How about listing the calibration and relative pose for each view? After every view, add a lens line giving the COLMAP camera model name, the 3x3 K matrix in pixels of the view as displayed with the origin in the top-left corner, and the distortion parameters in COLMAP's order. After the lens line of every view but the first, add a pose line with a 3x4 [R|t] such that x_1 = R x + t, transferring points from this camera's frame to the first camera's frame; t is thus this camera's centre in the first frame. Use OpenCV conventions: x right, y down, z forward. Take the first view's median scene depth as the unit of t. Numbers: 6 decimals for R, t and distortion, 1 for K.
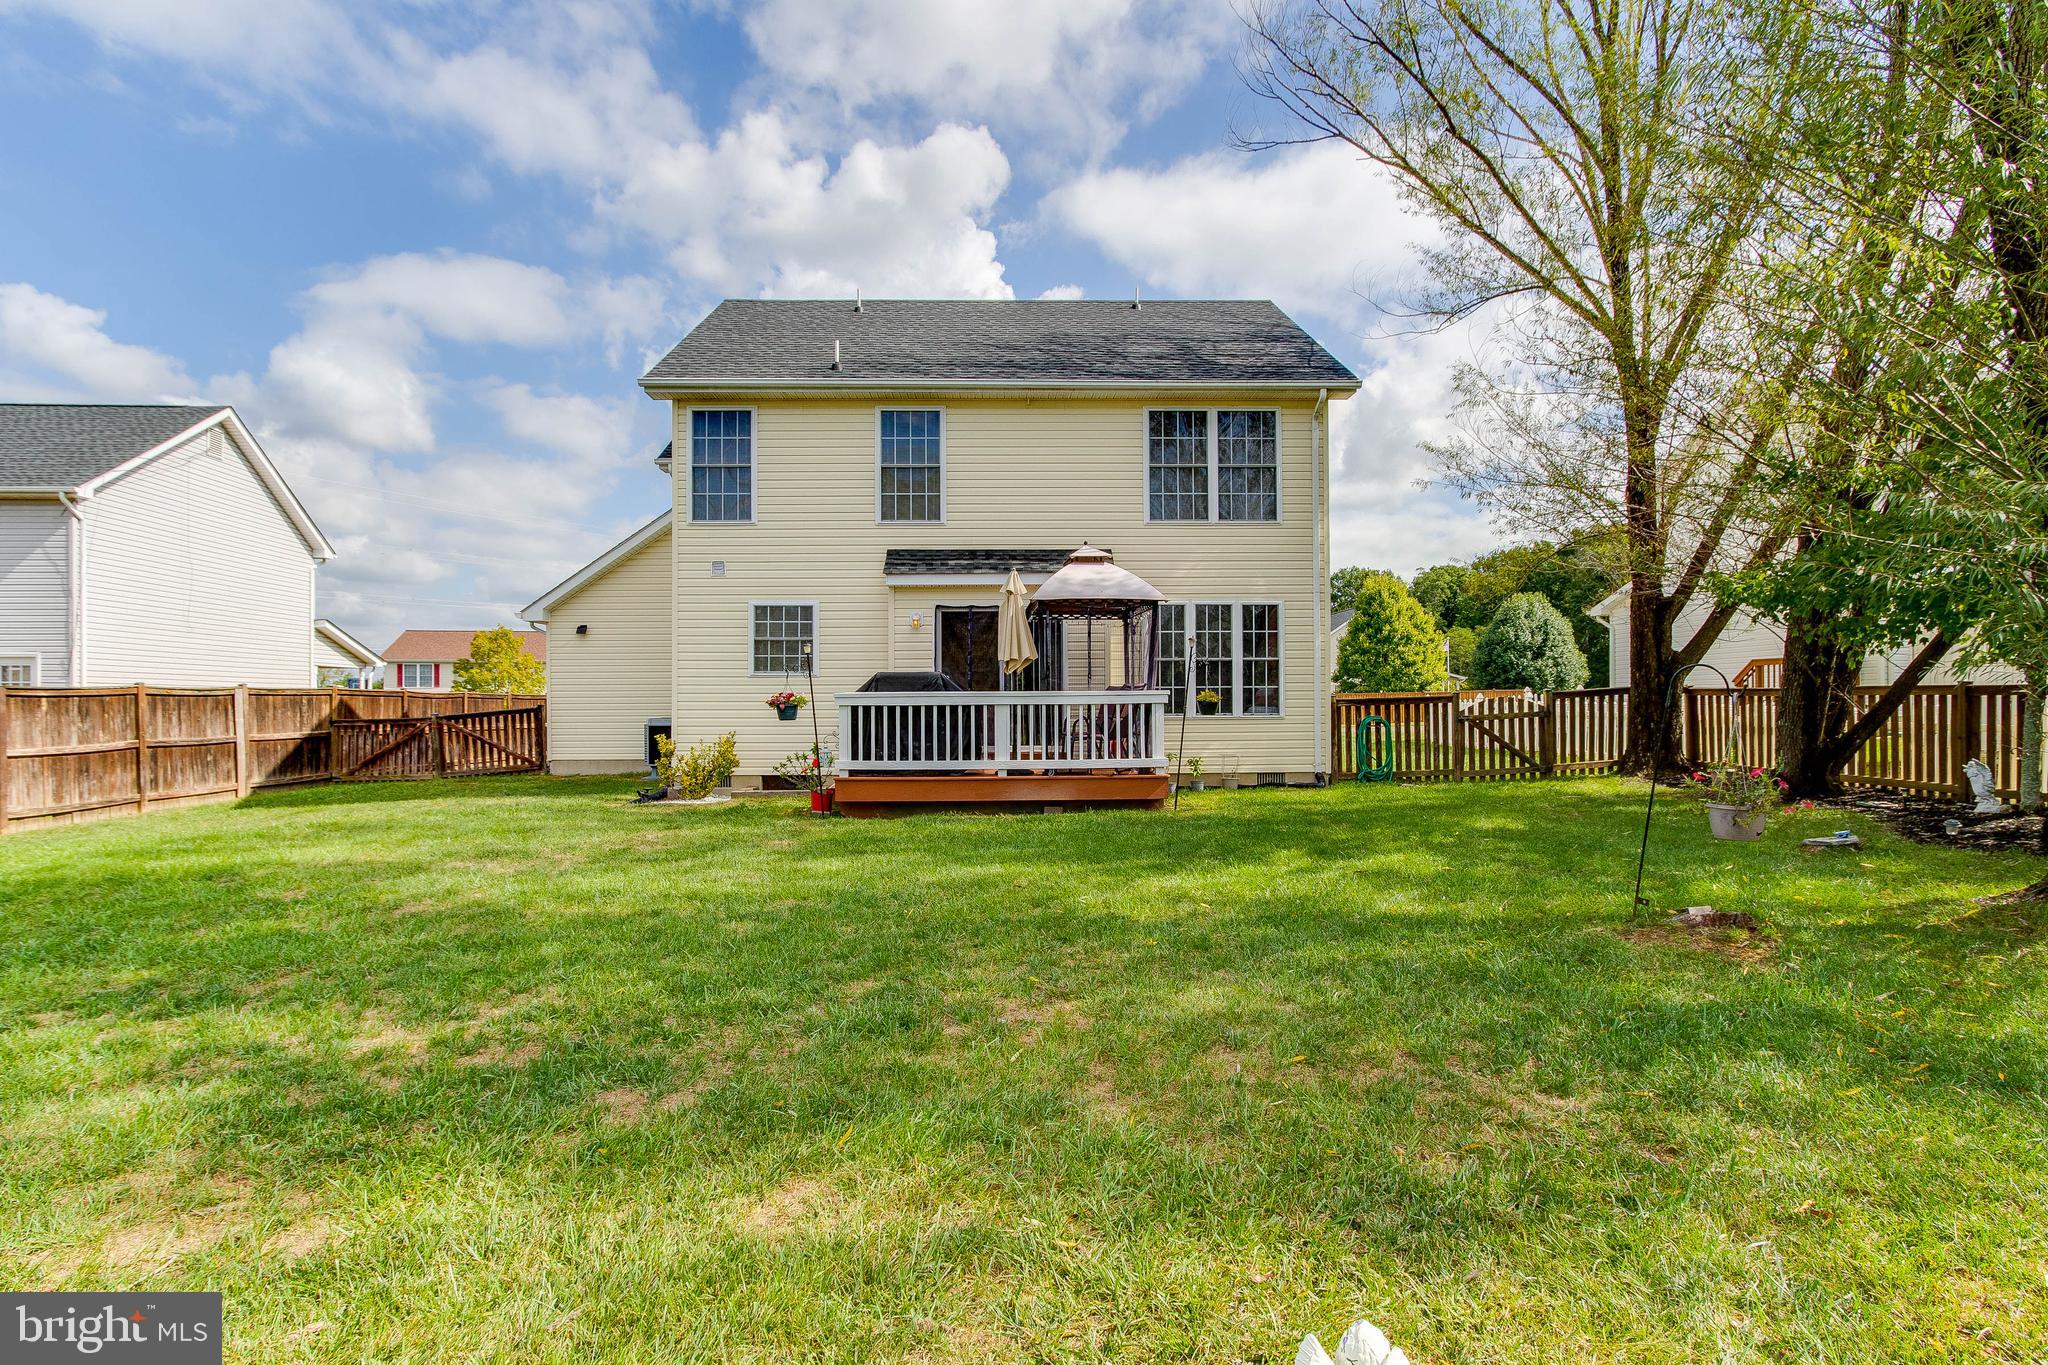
lens RADIAL K [[1037.9, 0, 1012.9], [0, 1037.9, 688.5], [0, 0, 1]] dist [-0.000372, 0.002042]
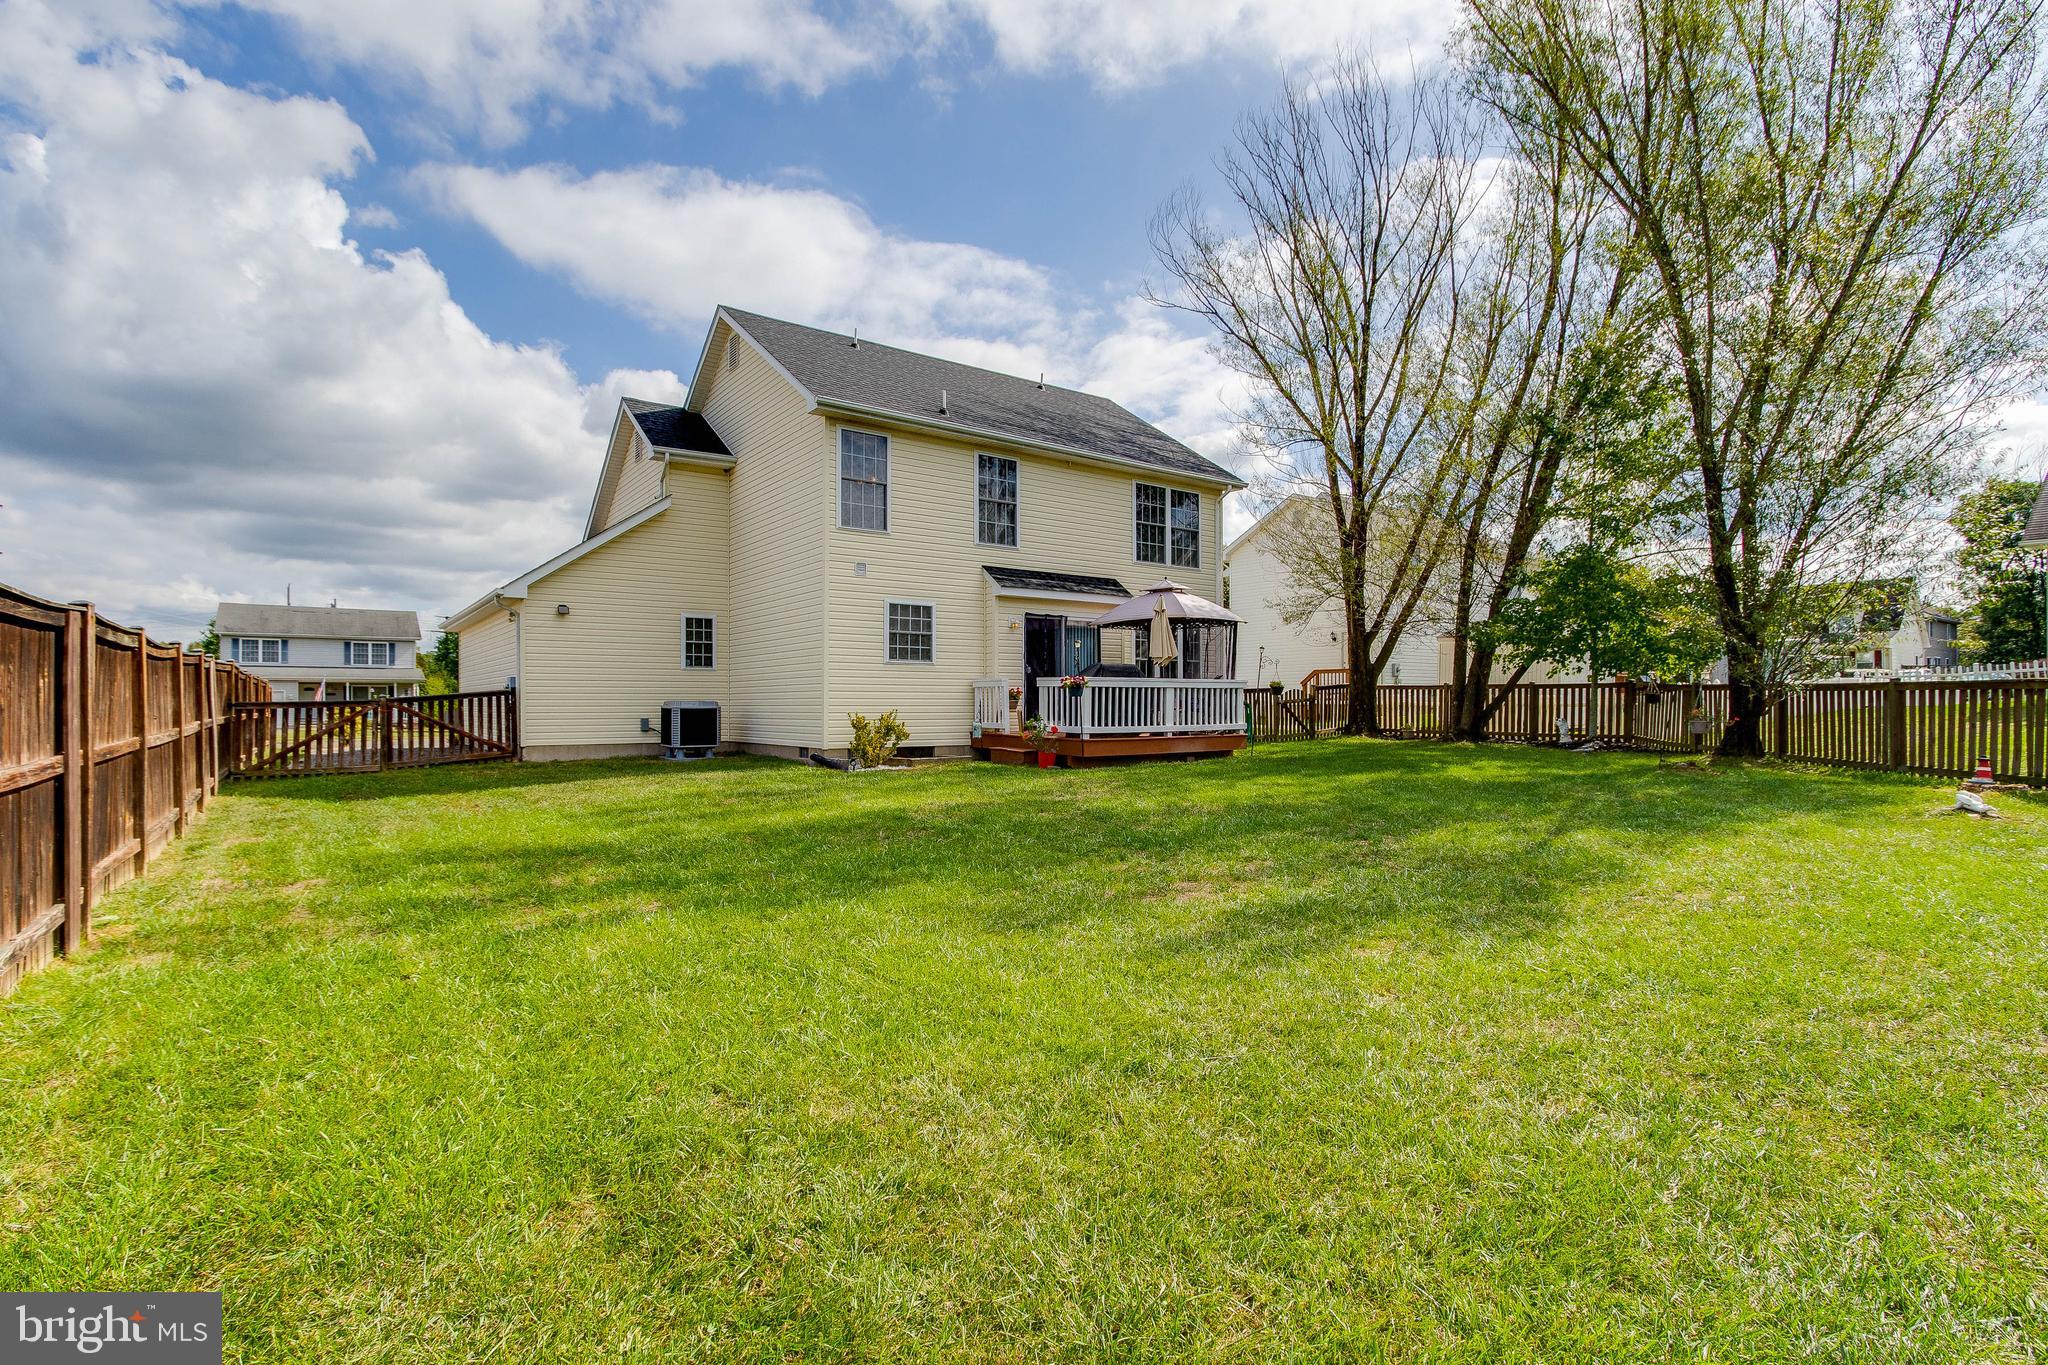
lens RADIAL K [[1037.9, 0, 1035.8], [0, 1037.9, 690.9], [0, 0, 1]] dist [-0.000372, 0.002042]
pose [[0.790397, 0.010633, 0.612503, -0.840122], [-0.011871, 0.999927, -0.002040, 0.020085], [-0.612481, -0.005658, 0.790465, -0.036276]]
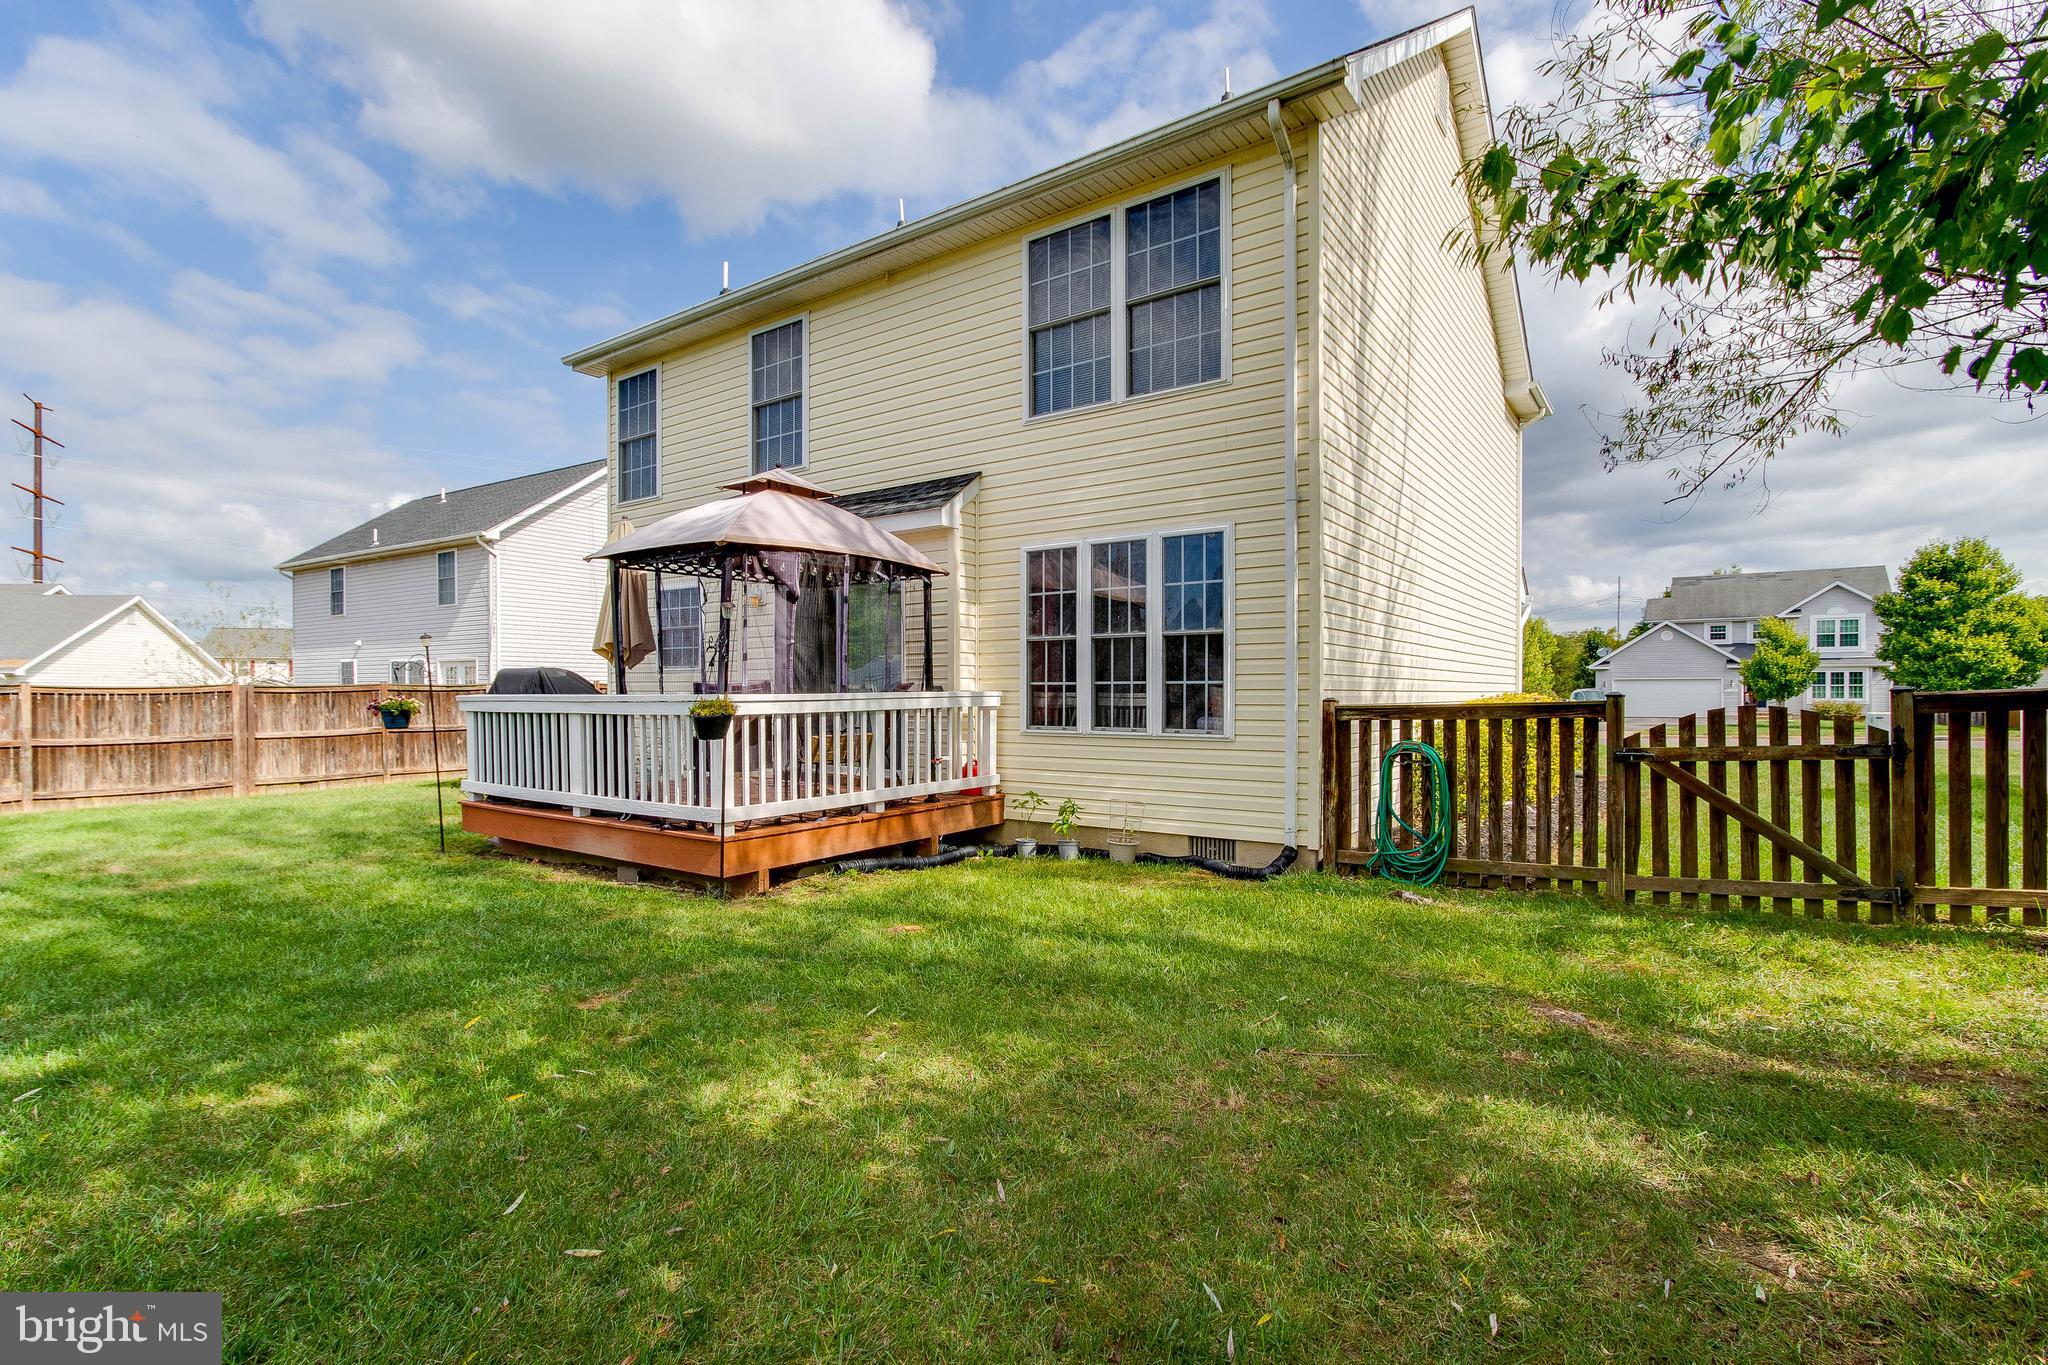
lens RADIAL K [[963.7, 0, 1016.1], [0, 963.7, 696.5], [0, 0, 1]] dist [-0.000704, -0.000212]
pose [[0.795967, 0.006981, -0.605299, 0.477885], [0.005521, 0.999808, 0.018790, -0.004622], [0.605314, -0.018298, 0.795776, 0.529160]]
